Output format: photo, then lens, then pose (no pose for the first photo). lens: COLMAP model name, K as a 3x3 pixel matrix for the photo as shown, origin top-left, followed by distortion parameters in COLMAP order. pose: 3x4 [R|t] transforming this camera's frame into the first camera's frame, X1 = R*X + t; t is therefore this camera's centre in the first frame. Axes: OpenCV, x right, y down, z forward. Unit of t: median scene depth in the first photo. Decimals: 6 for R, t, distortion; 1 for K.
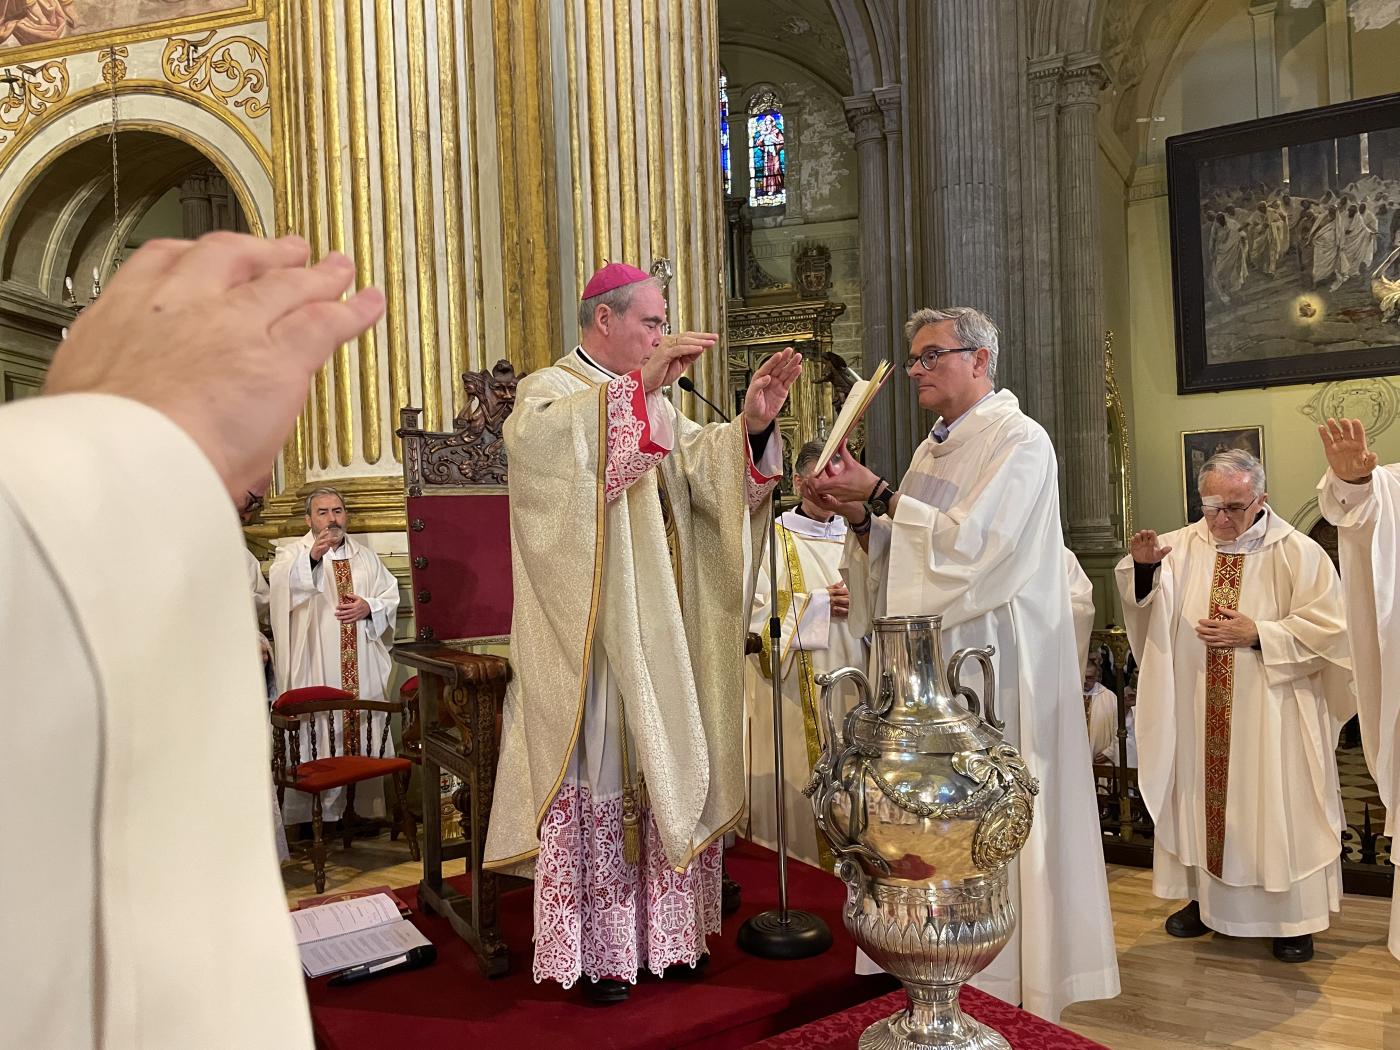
lens RADIAL K [[1060.9, 0, 708.8], [0, 1060.9, 536.2], [0, 0, 1]] dist [0.085877, -0.110400]
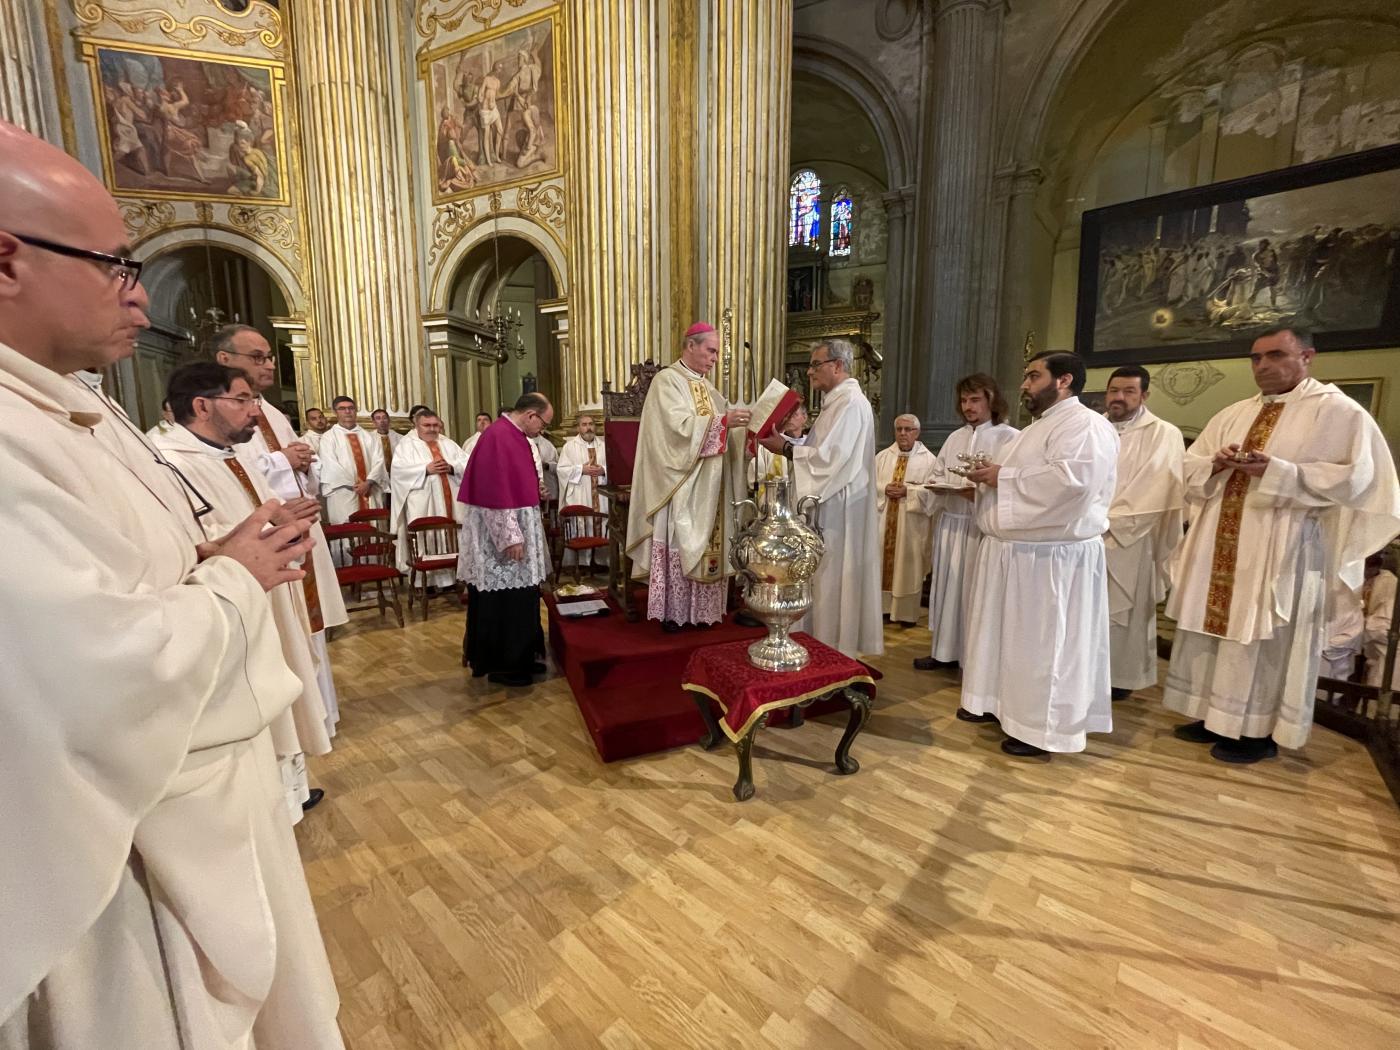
lens RADIAL K [[568.6, 0, 701.6], [0, 568.6, 521.0], [0, 0, 1]] dist [-0.003170, -0.000367]
pose [[0.983421, 0.059758, -0.171208, 0.028360], [-0.035007, 0.988944, 0.144100, -0.001598], [0.177926, -0.135717, 0.974640, -0.034829]]
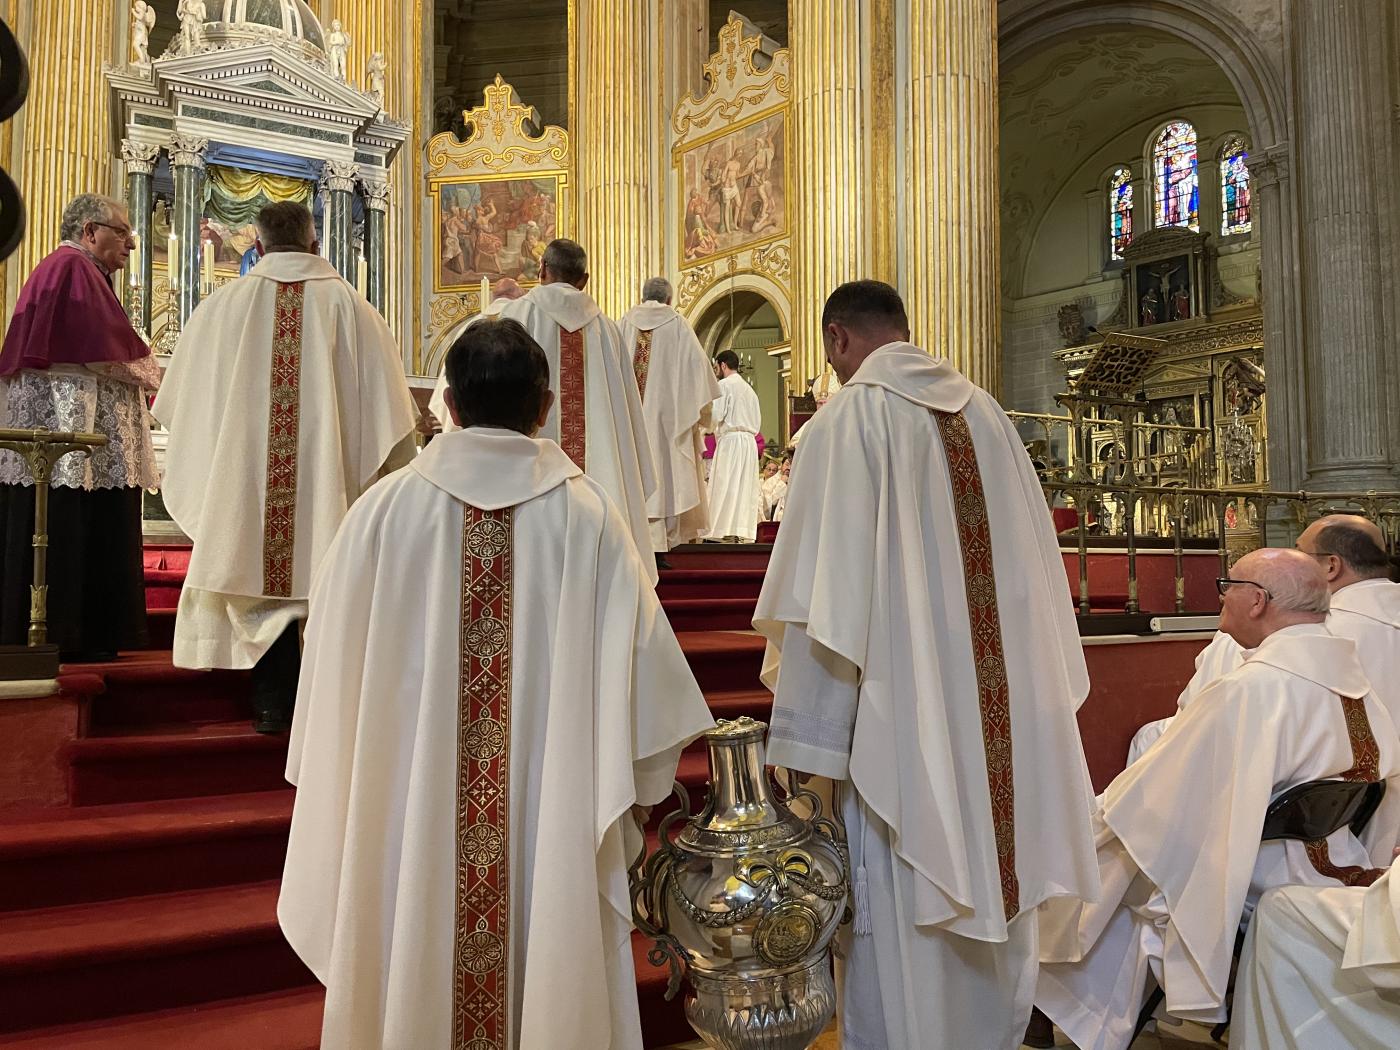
lens RADIAL K [[1060.9, 0, 687.3], [0, 1060.9, 519.3], [0, 0, 1]] dist [0.085877, -0.110400]
pose [[0.847941, -0.002131, -0.530087, 0.268372], [-0.023984, 0.998814, -0.042381, 0.097093], [0.529548, 0.048650, 0.846884, -0.446725]]
